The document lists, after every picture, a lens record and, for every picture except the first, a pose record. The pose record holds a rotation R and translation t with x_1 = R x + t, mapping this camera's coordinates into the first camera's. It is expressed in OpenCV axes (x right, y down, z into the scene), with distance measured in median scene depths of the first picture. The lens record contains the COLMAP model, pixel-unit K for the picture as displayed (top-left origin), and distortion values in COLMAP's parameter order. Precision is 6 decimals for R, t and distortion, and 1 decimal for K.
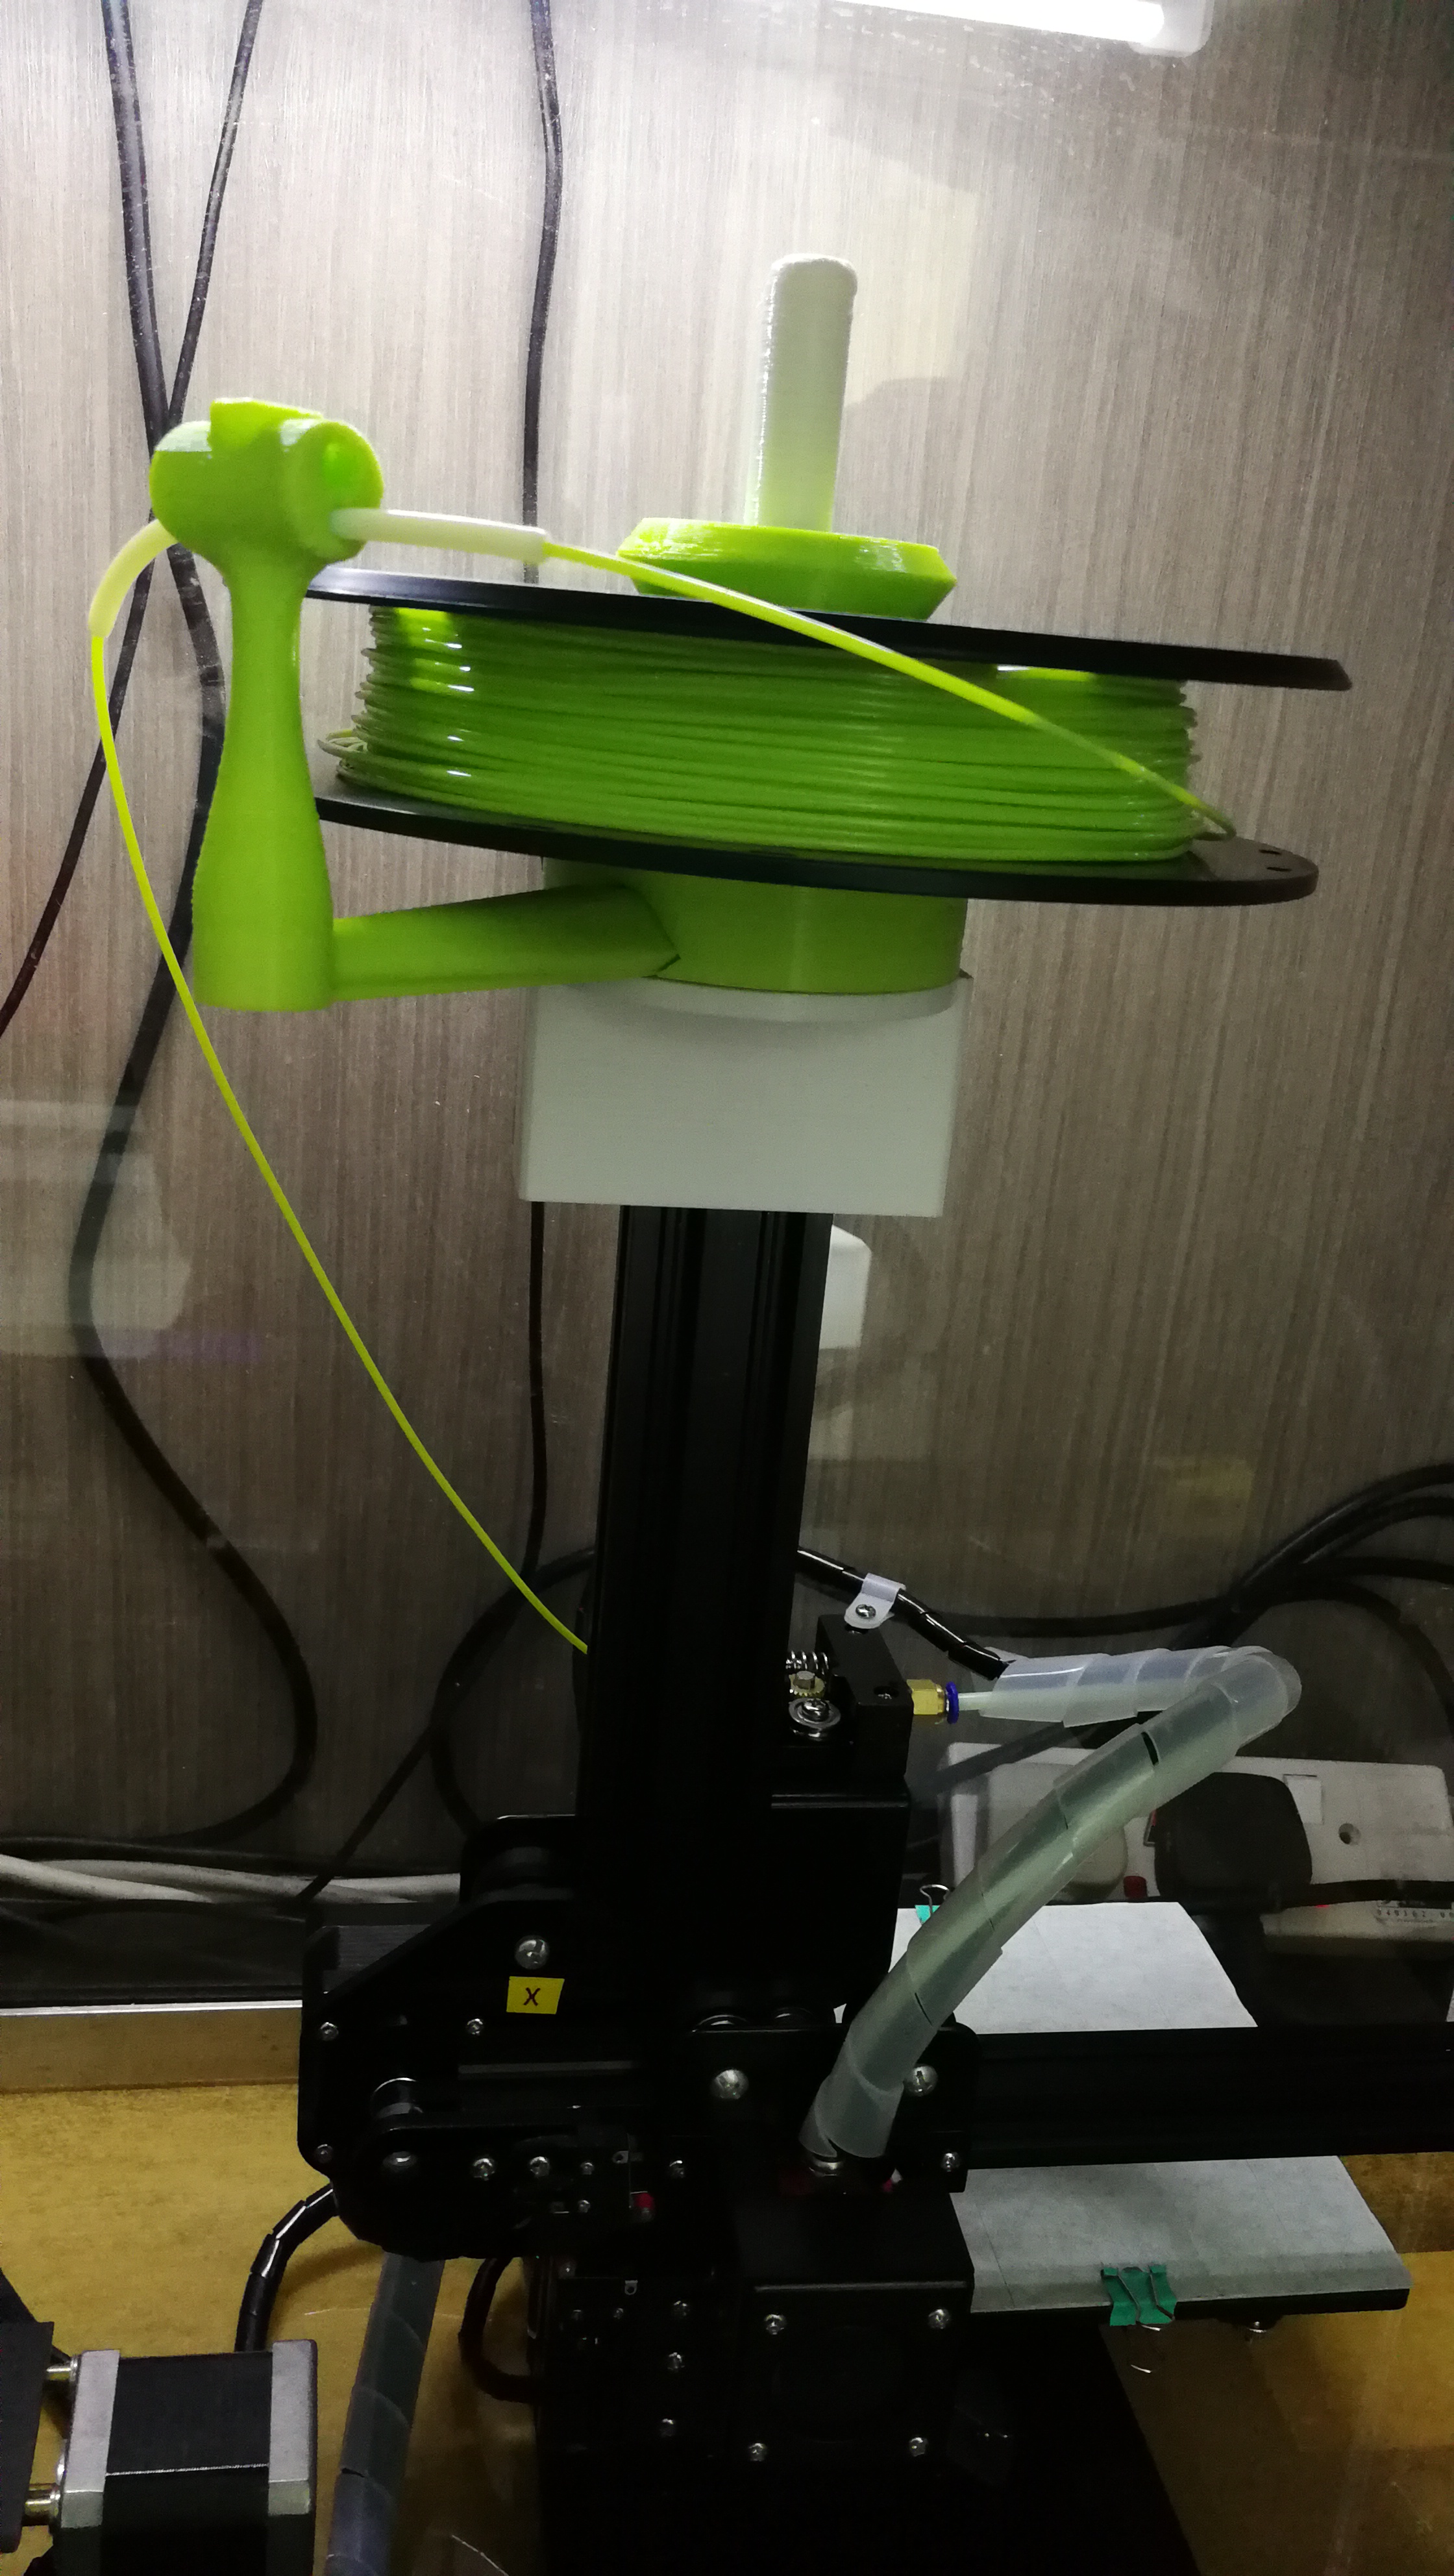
lens RADIAL K [[2304.7, 0, 727.0], [0, 2304.7, 1288.0], [0, 0, 1]] dist [0.057710, -0.003985]
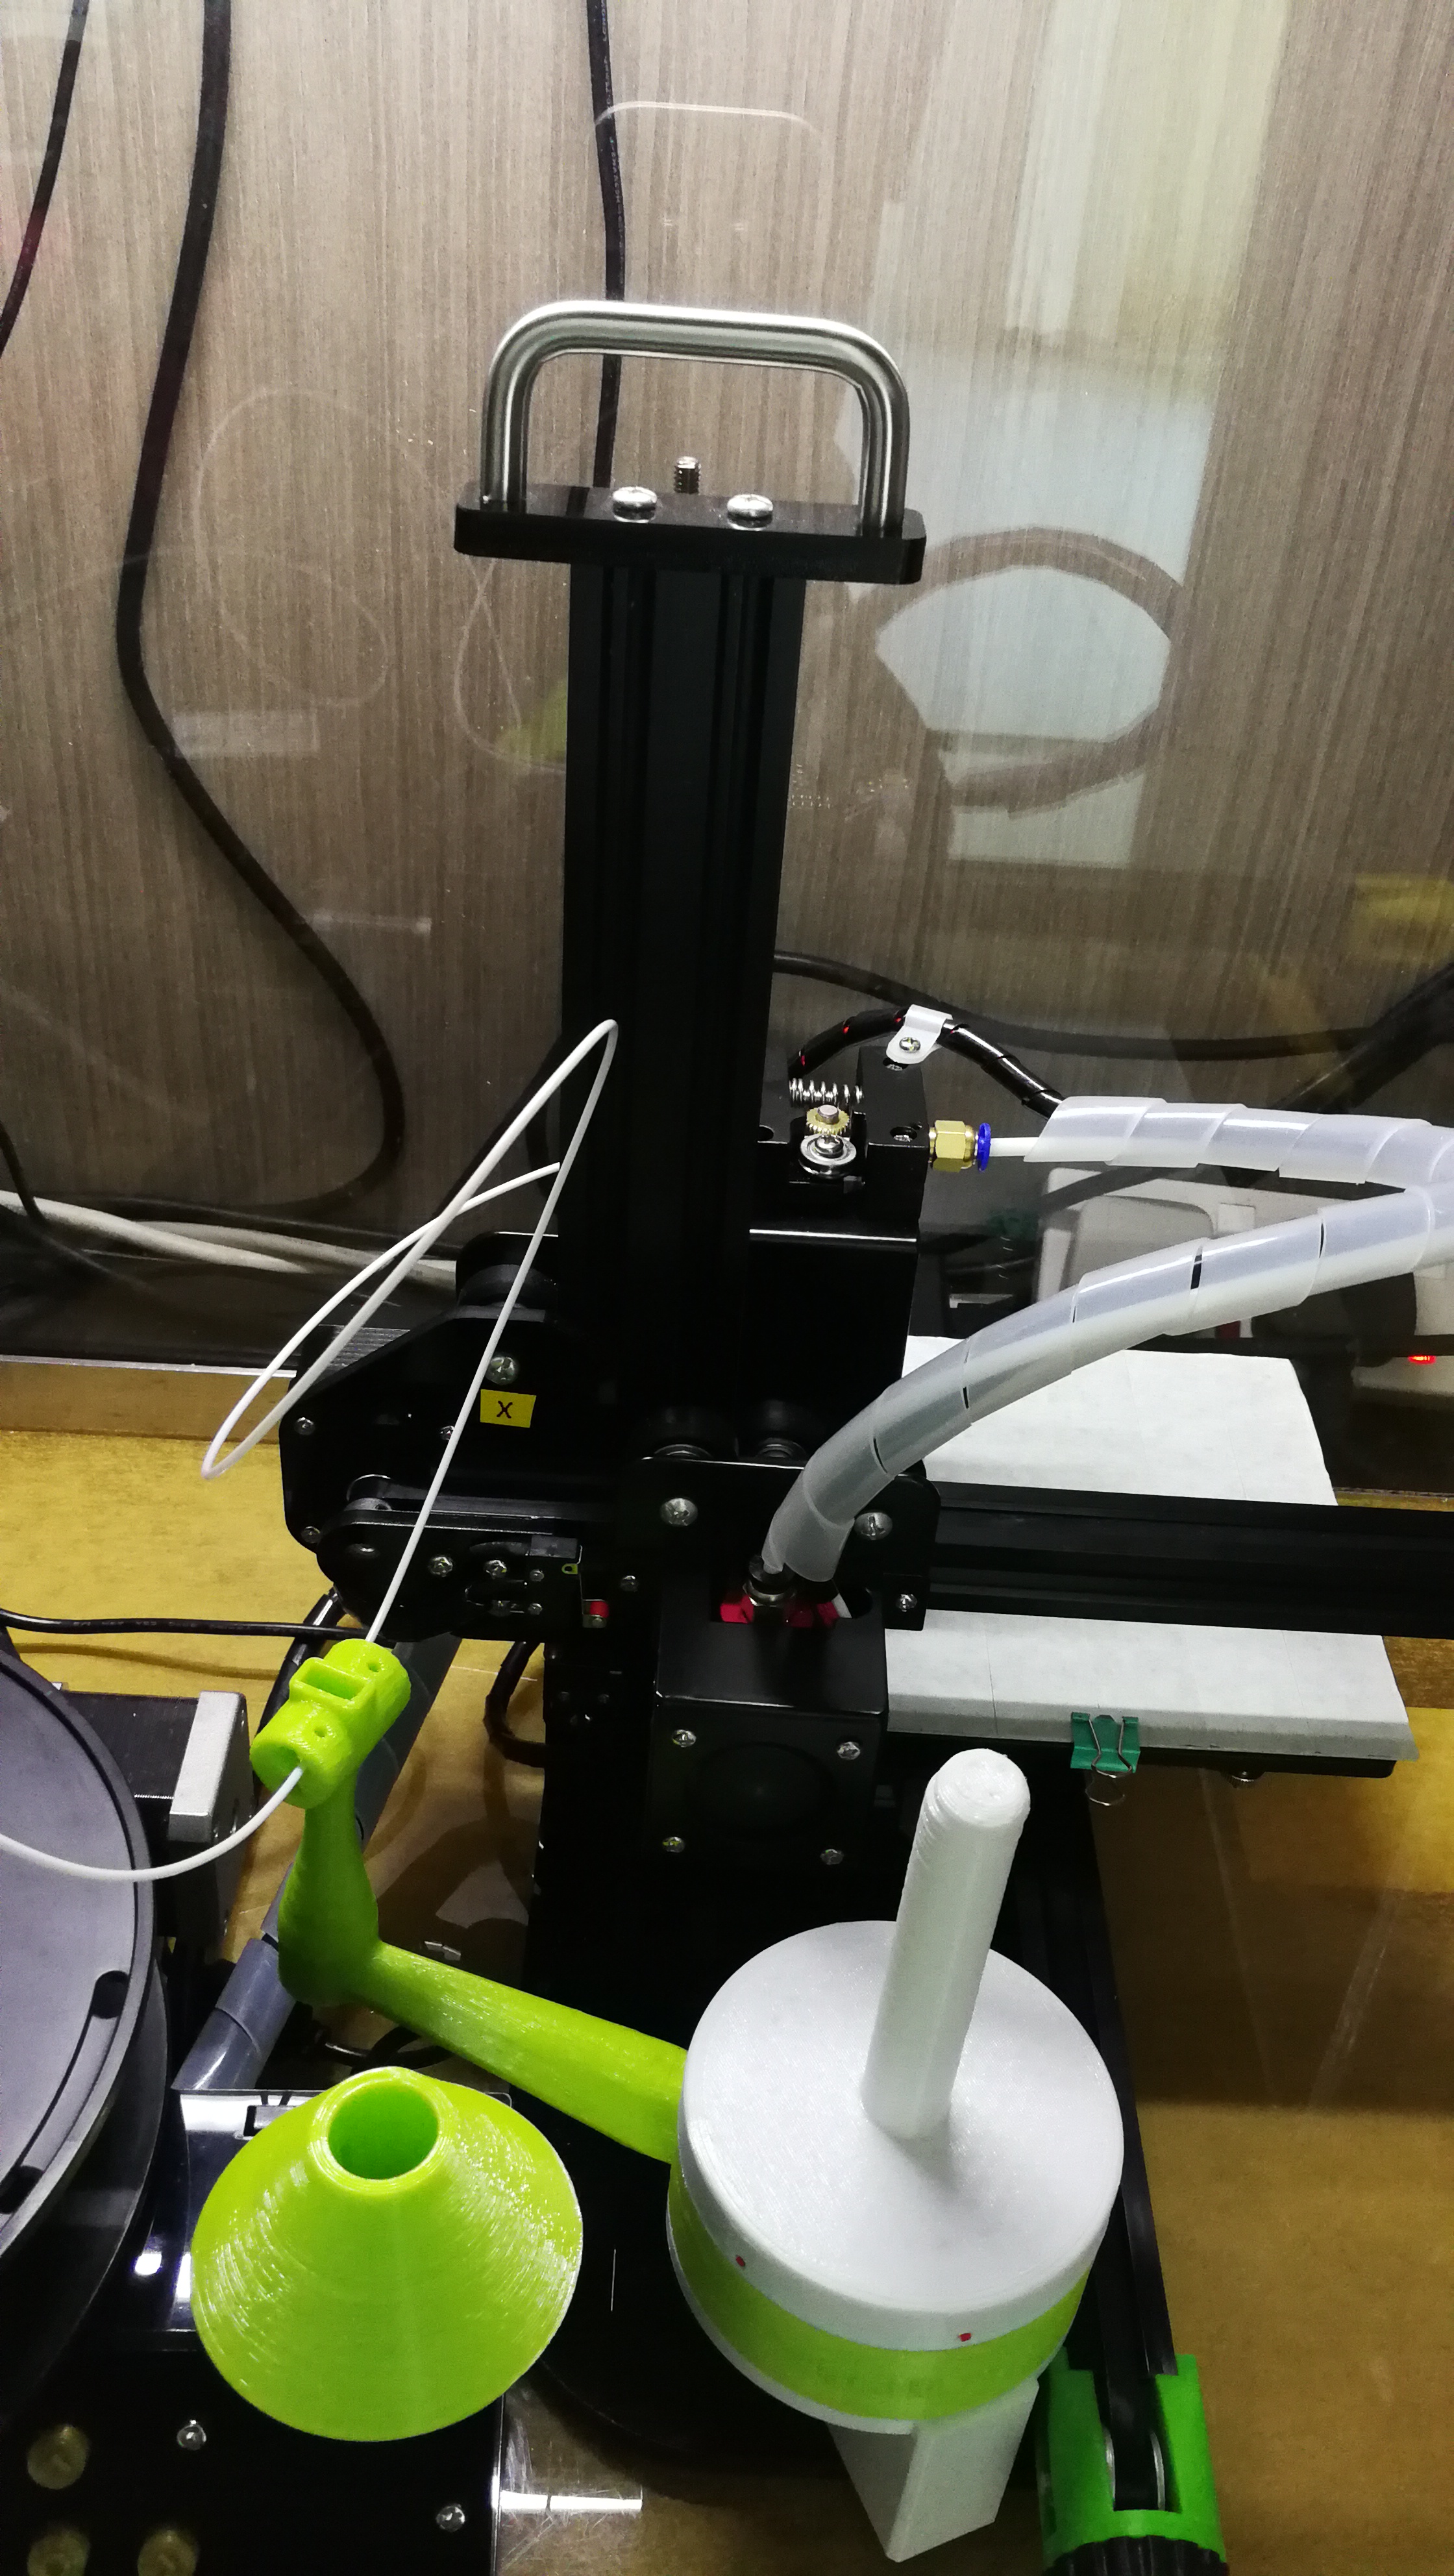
lens RADIAL K [[2304.7, 0, 727.0], [0, 2304.7, 1288.0], [0, 0, 1]] dist [0.057710, -0.003985]
pose [[0.980116, 0.083649, -0.179932, 0.162900], [-0.028300, 0.956458, 0.290496, -0.033073], [0.196397, -0.279628, 0.939807, 0.082883]]
